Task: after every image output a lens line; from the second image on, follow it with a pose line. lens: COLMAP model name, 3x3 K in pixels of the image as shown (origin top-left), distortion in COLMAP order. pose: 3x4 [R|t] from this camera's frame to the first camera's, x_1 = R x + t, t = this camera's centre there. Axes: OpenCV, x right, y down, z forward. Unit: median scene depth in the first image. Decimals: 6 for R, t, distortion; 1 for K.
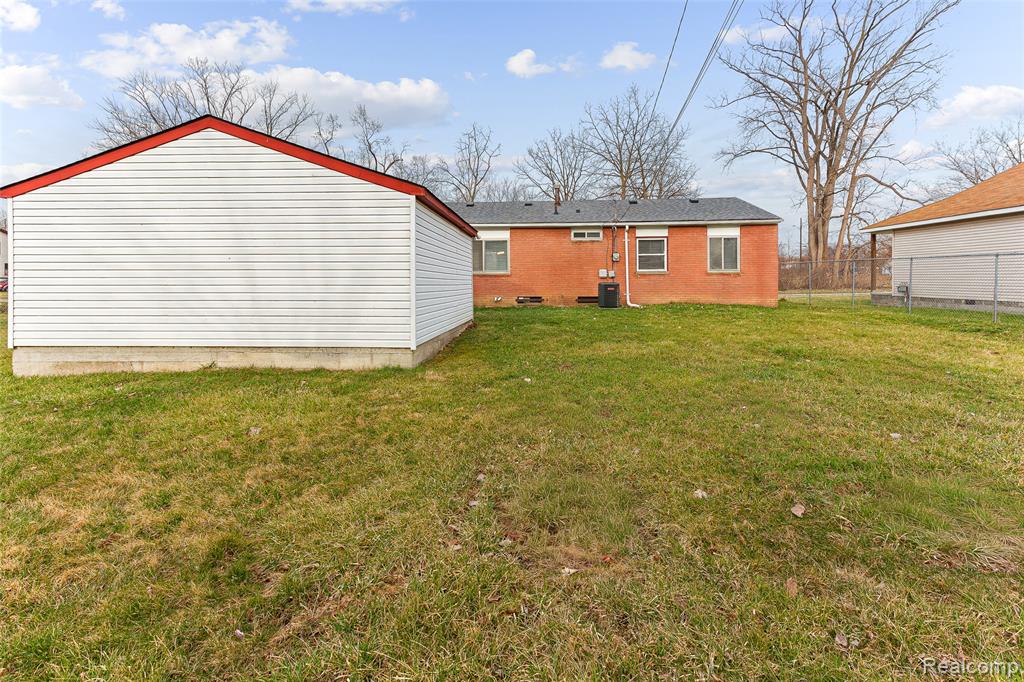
lens RADIAL K [[502.7, 0, 516.5], [0, 502.7, 286.0], [0, 0, 1]] dist [0.030357, 0.000295]
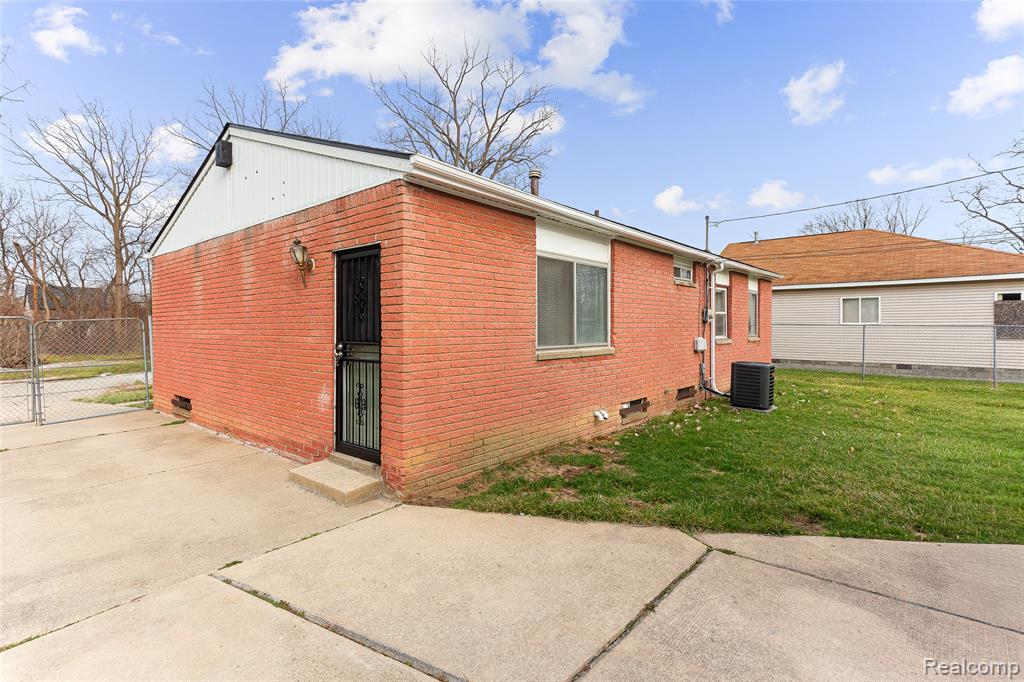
lens RADIAL K [[479.6, 0, 515.5], [0, 479.6, 333.5], [0, 0, 1]] dist [0.029016, 0.000082]
pose [[0.618289, -0.005528, 0.785931, -0.374293], [0.007925, 0.999968, 0.000799, -0.039014], [-0.785911, 0.005734, 0.618313, 0.824861]]
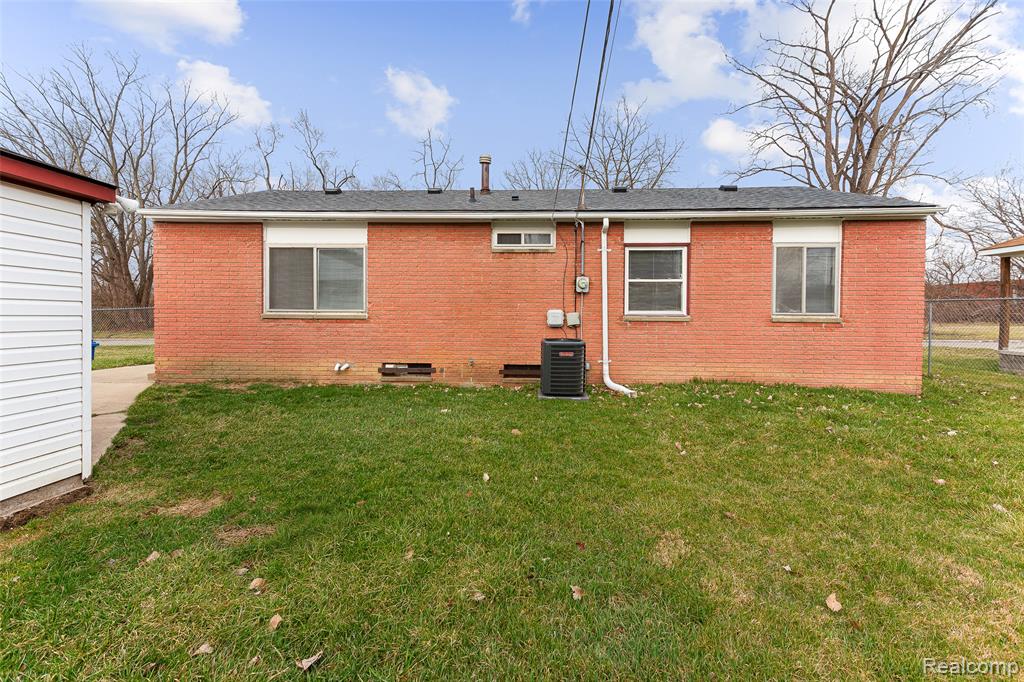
lens RADIAL K [[492.3, 0, 506.2], [0, 492.3, 321.4], [0, 0, 1]] dist [0.028157, 0.000427]
pose [[0.999917, 0.012834, 0.000906, 0.123292], [-0.012834, 0.999918, 0.000314, -0.020963], [-0.000902, -0.000326, 1.000000, 0.521859]]
